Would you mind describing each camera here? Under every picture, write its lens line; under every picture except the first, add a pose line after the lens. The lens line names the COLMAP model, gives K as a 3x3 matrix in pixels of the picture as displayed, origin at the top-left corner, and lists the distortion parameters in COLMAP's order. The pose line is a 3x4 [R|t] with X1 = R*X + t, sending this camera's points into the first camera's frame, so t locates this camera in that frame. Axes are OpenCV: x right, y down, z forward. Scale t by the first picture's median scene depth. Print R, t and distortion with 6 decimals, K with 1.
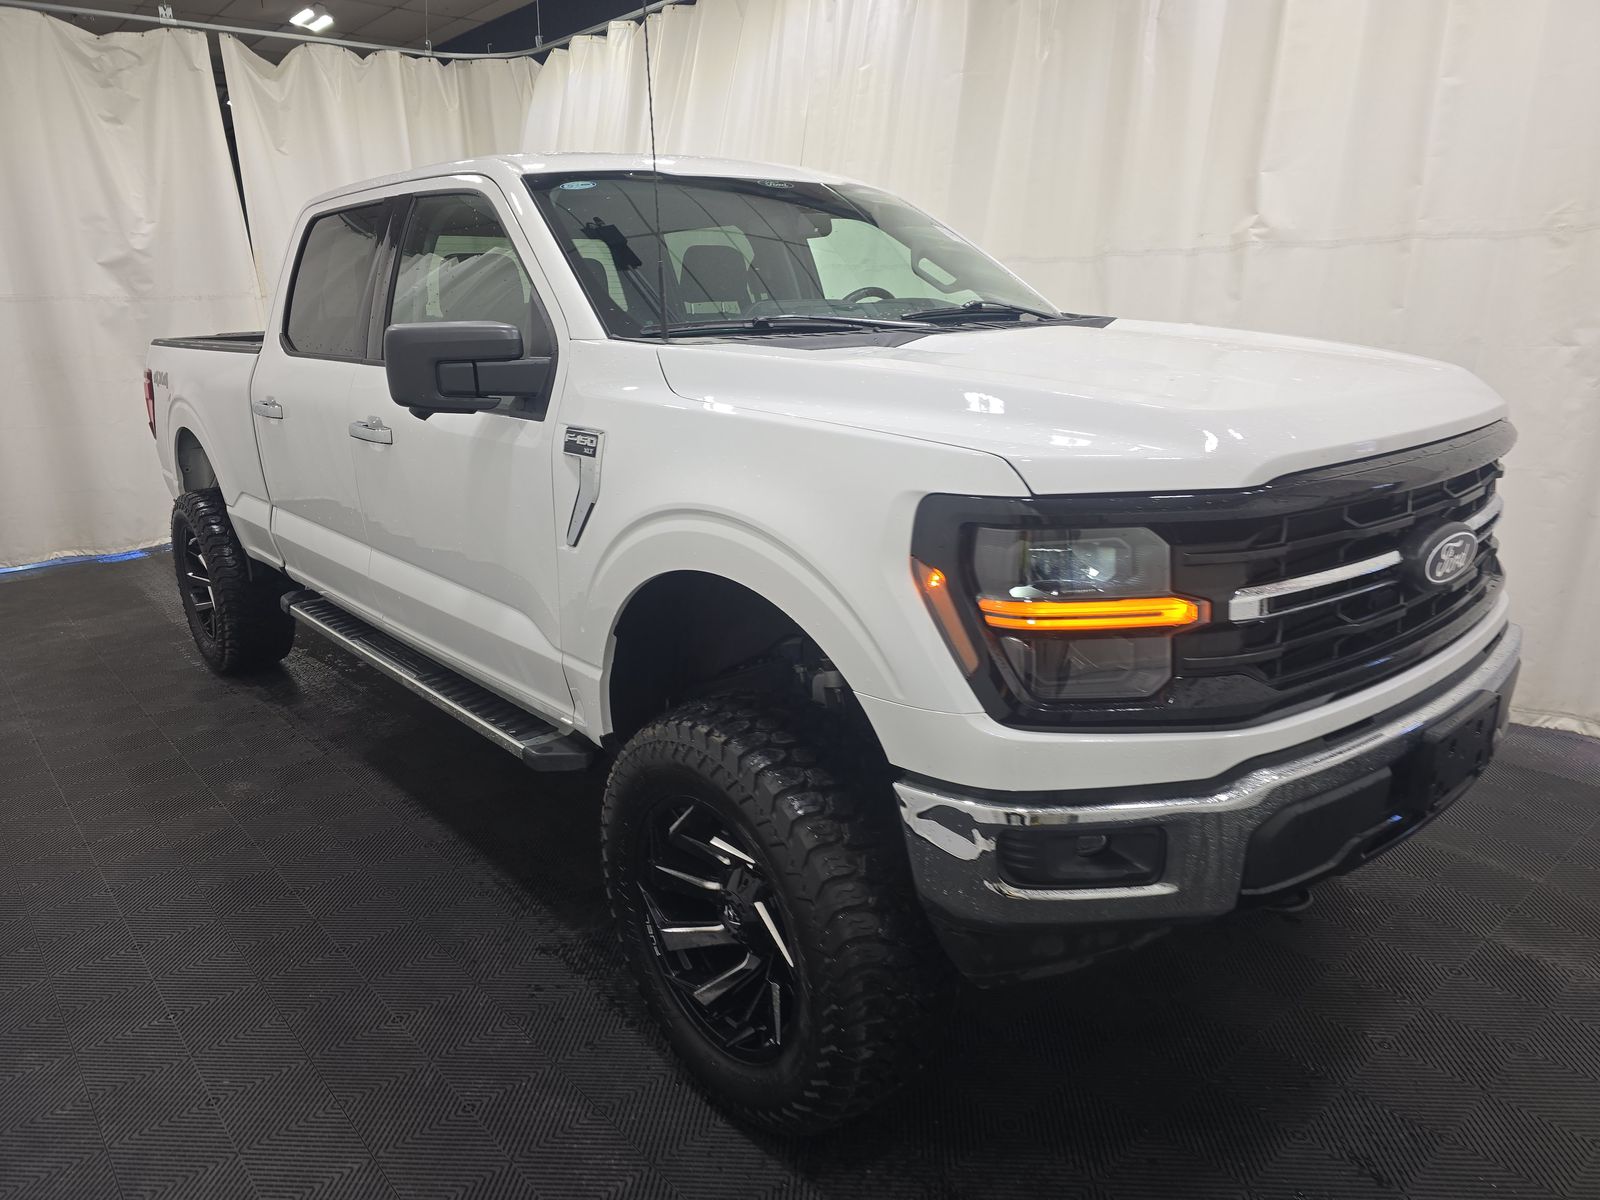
lens RADIAL K [[1140.7, 0, 809.3], [0, 1140.7, 607.4], [0, 0, 1]] dist [-0.001328, -0.016406]
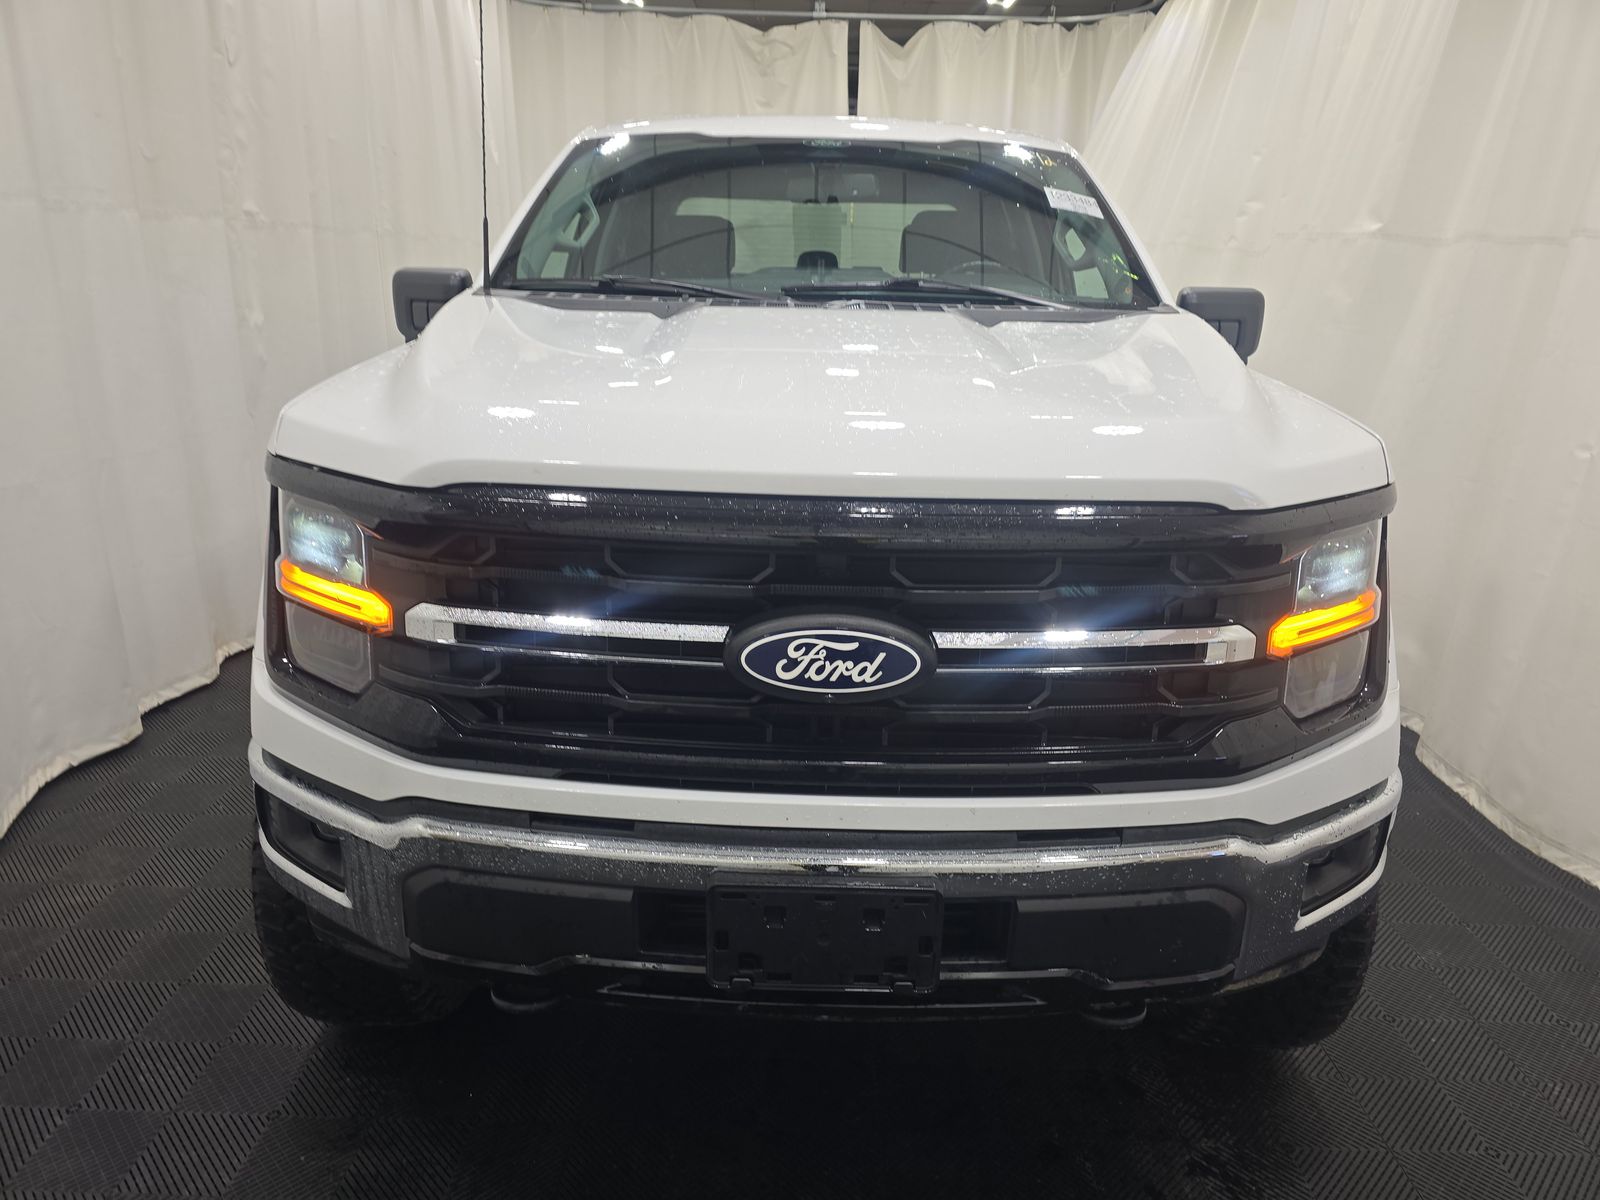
lens RADIAL K [[1085.3, 0, 830.3], [0, 1085.3, 613.0], [0, 0, 1]] dist [0.076402, -0.079462]
pose [[0.725982, 0.242926, -0.643379, 0.337953], [-0.217005, 0.968658, 0.120877, -0.052511], [0.652578, 0.051862, 0.755944, 0.168456]]
